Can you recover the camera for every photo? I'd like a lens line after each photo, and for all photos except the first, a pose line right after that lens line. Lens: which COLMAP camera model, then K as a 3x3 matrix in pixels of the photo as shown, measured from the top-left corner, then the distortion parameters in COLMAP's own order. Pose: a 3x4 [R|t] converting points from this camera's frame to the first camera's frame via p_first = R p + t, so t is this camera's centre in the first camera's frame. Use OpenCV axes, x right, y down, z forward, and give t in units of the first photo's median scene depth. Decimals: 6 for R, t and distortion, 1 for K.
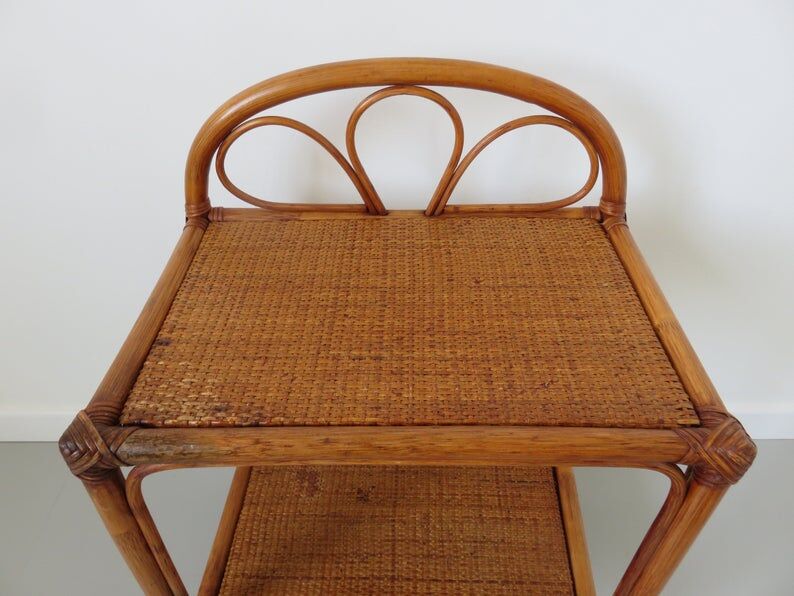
lens RADIAL K [[601.8, 0, 398.2], [0, 601.8, 299.2], [0, 0, 1]] dist [-0.008270, -0.002369]
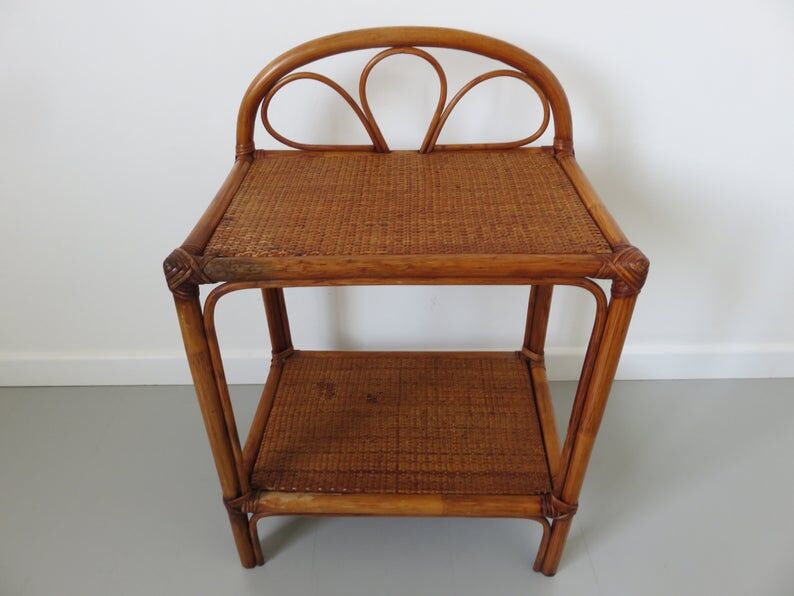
lens RADIAL K [[601.8, 0, 398.7], [0, 601.8, 297.6], [0, 0, 1]] dist [-0.008270, -0.002369]
pose [[0.999934, -0.010214, -0.005218, 0.003555], [0.009714, 0.996043, -0.088340, 0.302946], [0.006099, 0.088283, 0.996077, -0.283694]]
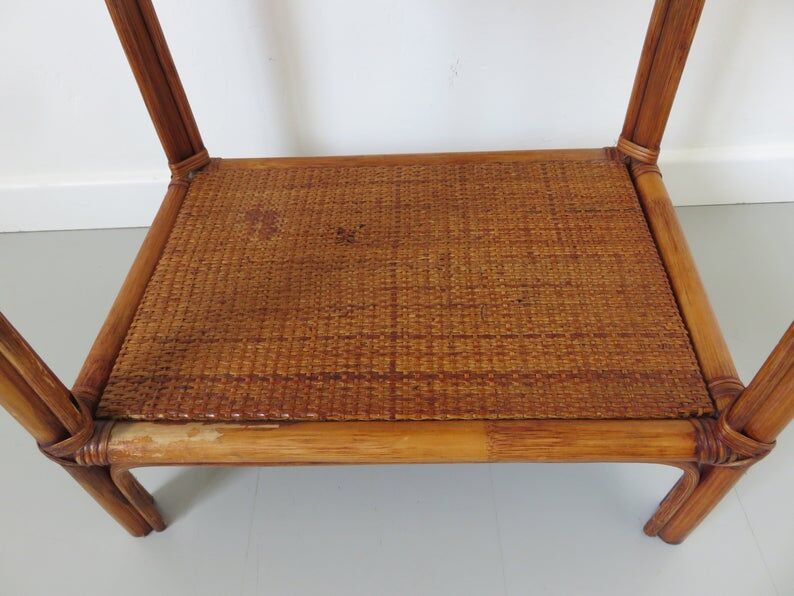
lens RADIAL K [[601.8, 0, 396.6], [0, 601.8, 296.9], [0, 0, 1]] dist [-0.008270, -0.002369]
pose [[0.999051, -0.033417, -0.027938, 0.015061], [0.037140, 0.988652, 0.145561, 0.390178], [0.022756, -0.146461, 0.988955, 0.457724]]
